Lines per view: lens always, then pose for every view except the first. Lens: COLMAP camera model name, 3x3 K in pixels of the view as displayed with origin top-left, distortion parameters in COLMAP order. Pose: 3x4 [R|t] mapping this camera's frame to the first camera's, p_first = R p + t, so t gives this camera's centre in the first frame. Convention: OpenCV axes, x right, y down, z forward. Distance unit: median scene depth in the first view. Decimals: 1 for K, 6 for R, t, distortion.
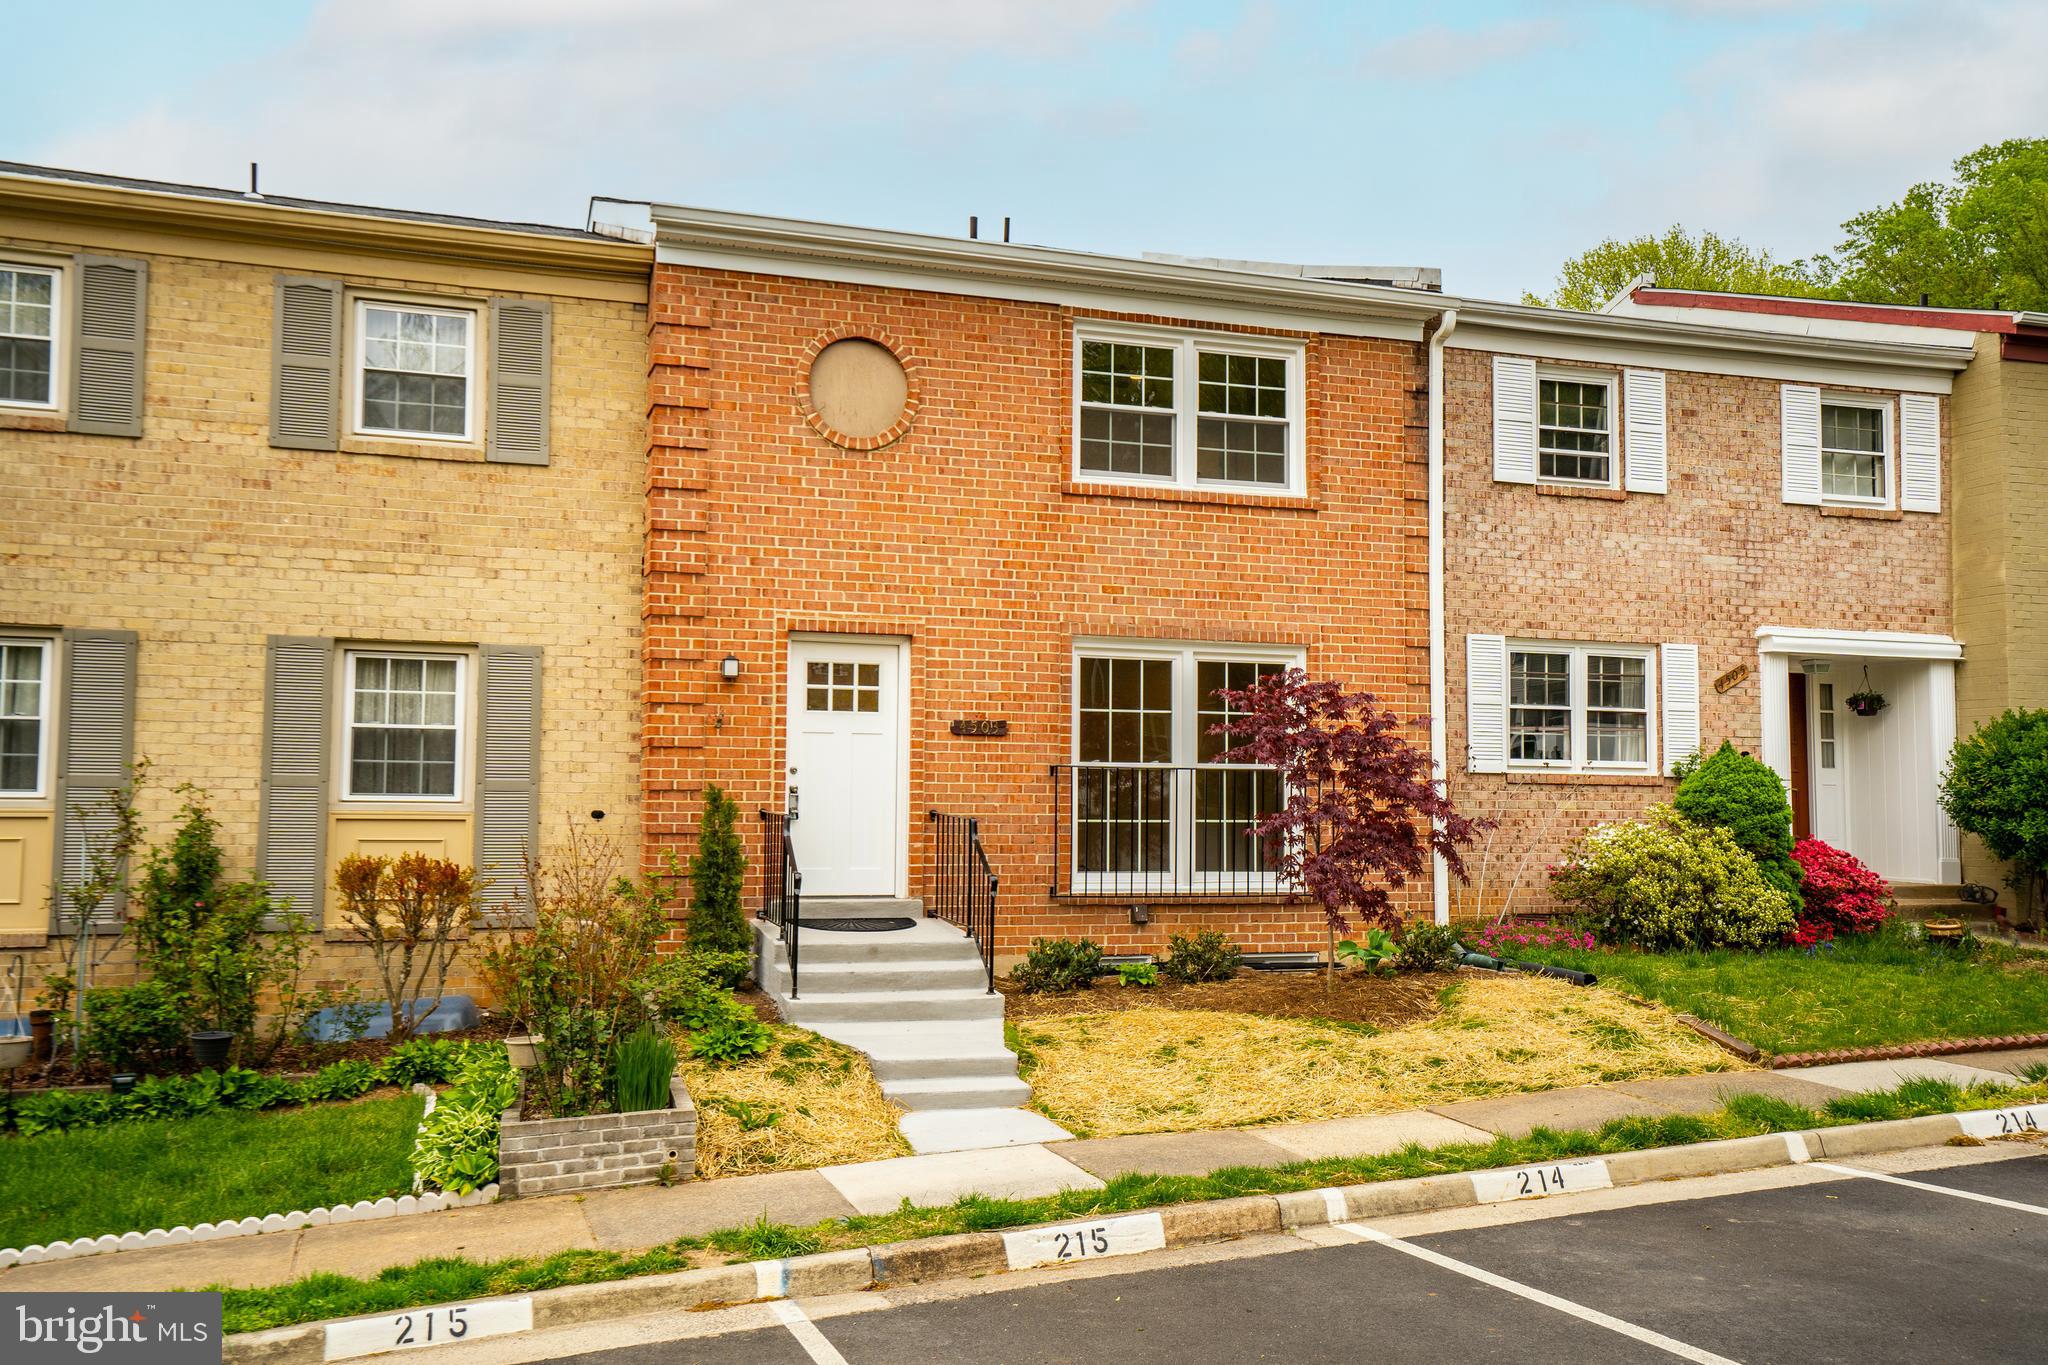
lens RADIAL K [[1742.2, 0, 1006.0], [0, 1742.2, 711.0], [0, 0, 1]] dist [0.033881, 0.026286]
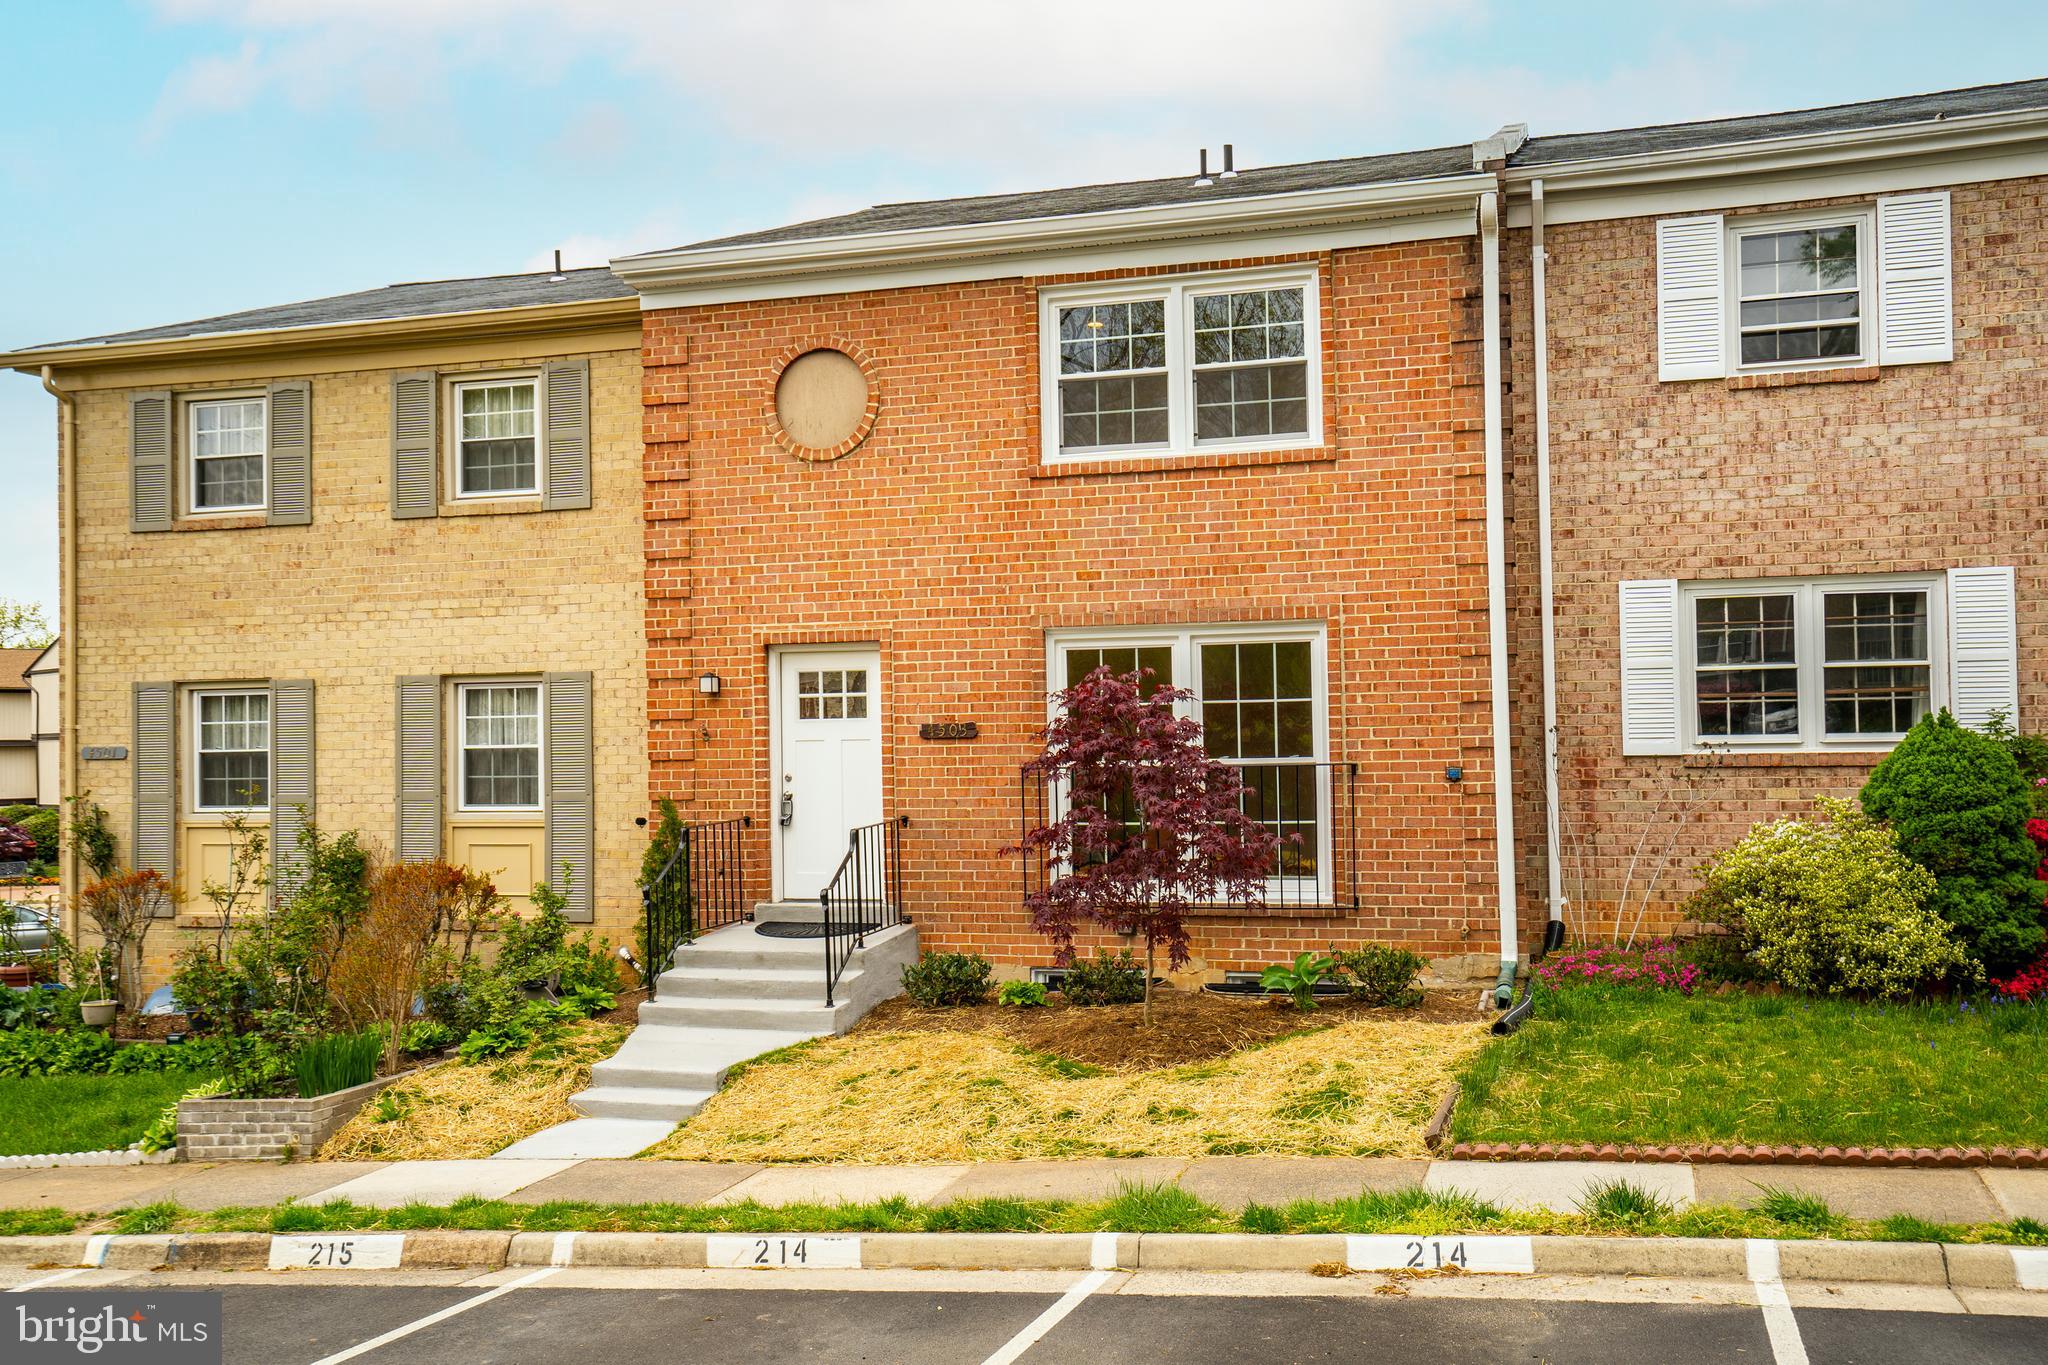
lens RADIAL K [[1883.7, 0, 1010.1], [0, 1883.7, 713.9], [0, 0, 1]] dist [0.046197, 0.000000]
pose [[0.820182, -0.030654, -0.571281, 0.618130], [0.055204, 0.998144, 0.025696, -0.025064], [0.569433, -0.052612, 0.820352, 0.154699]]
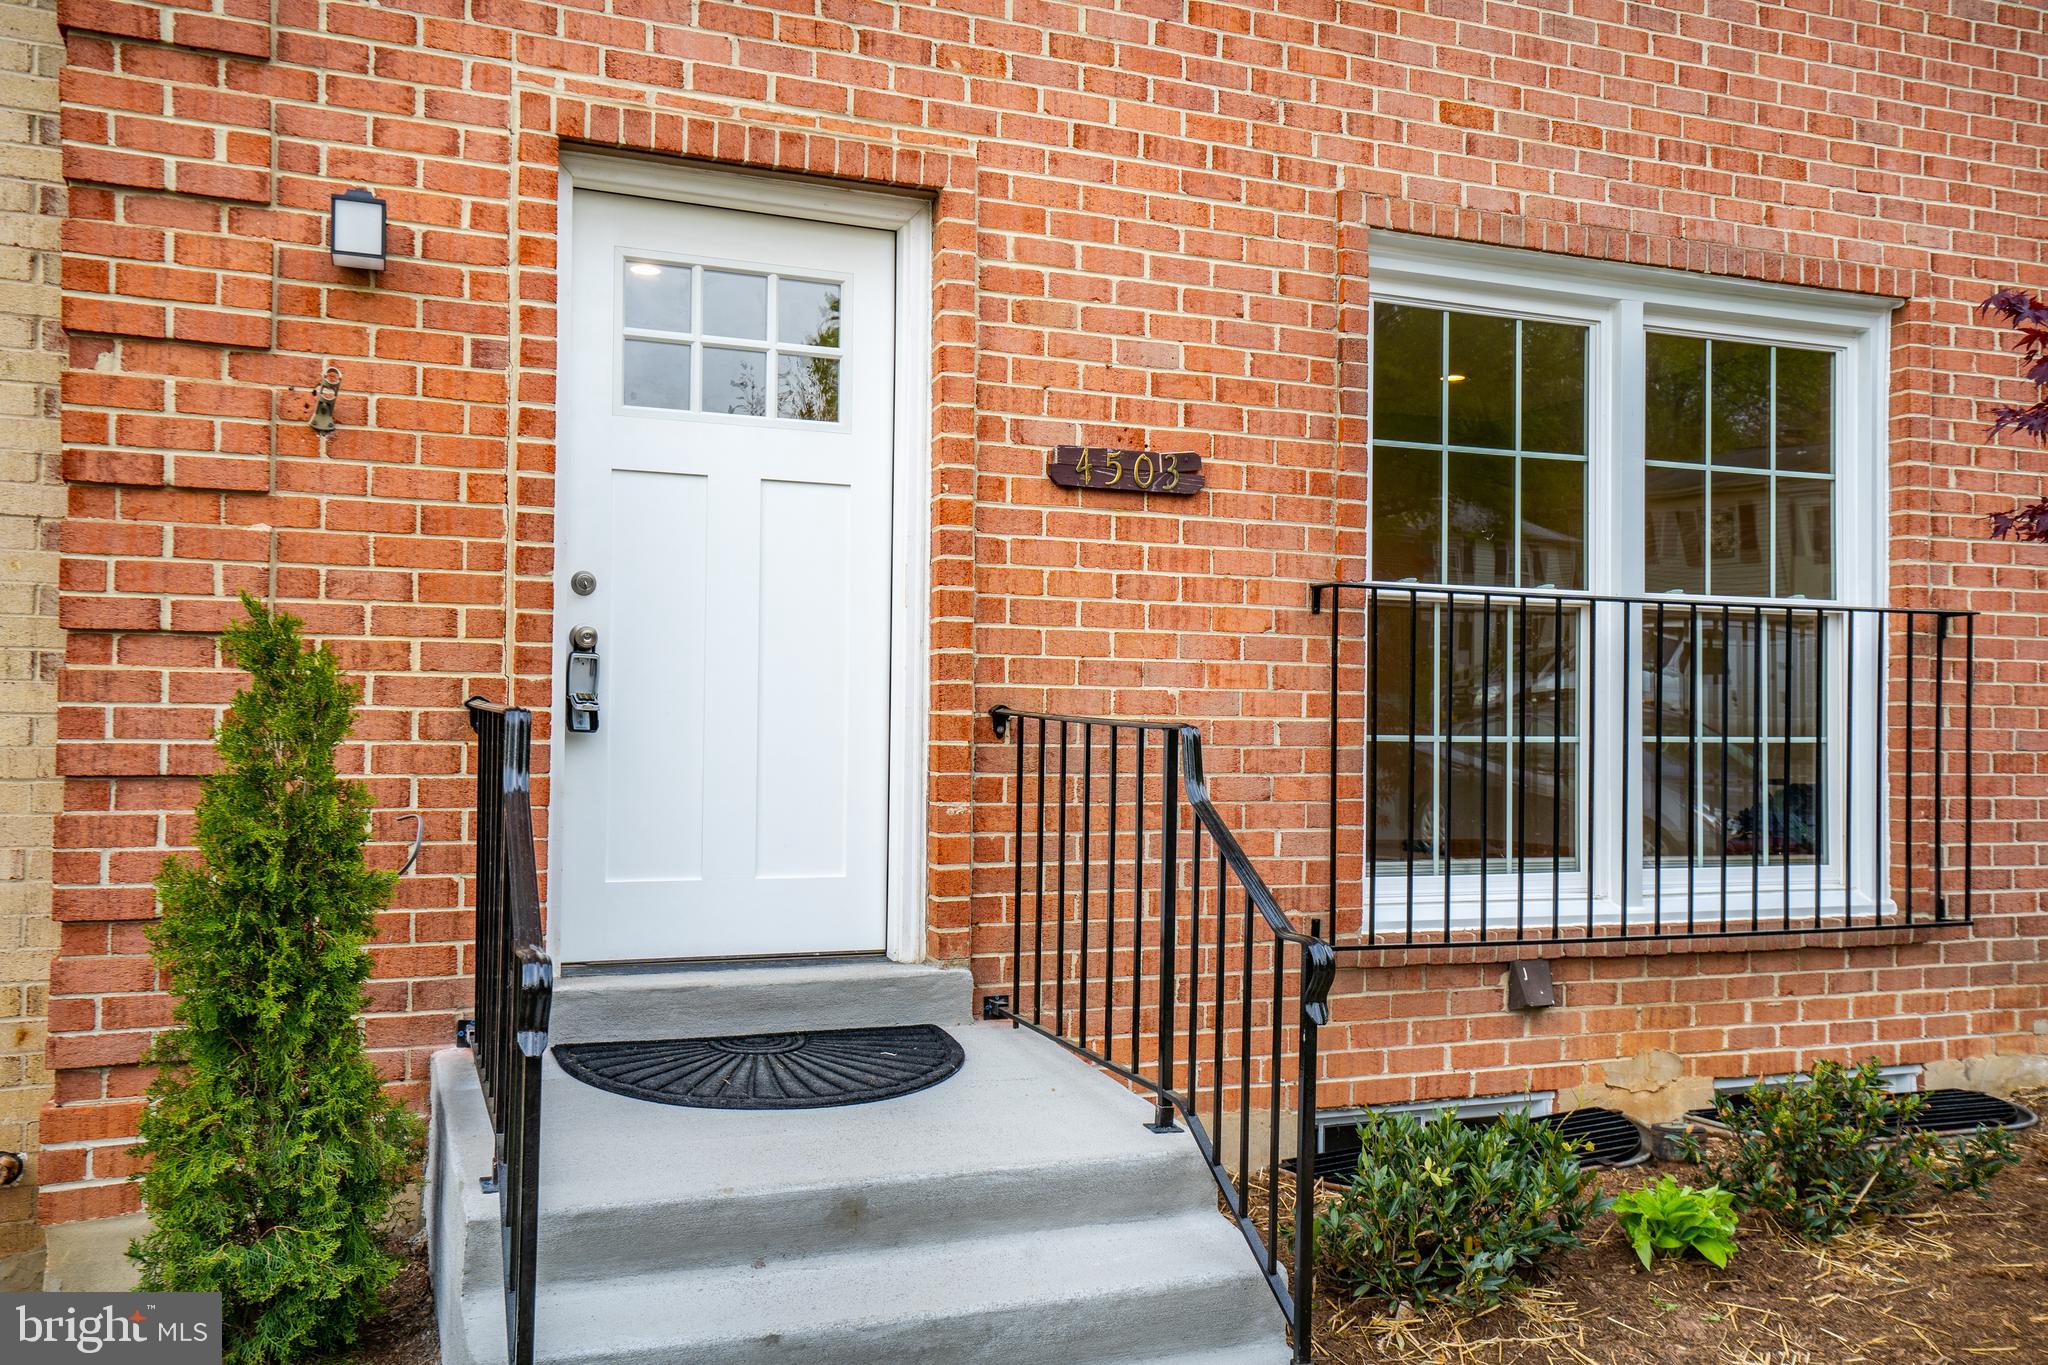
lens RADIAL K [[1714.9, 0, 1014.3], [0, 1714.9, 690.6], [0, 0, 1]] dist [0.034010, 0.045067]
pose [[0.997525, 0.002917, 0.070258, -0.062231], [-0.005166, 0.999479, 0.031854, 0.042887], [-0.070128, -0.032138, 0.997020, 0.657990]]
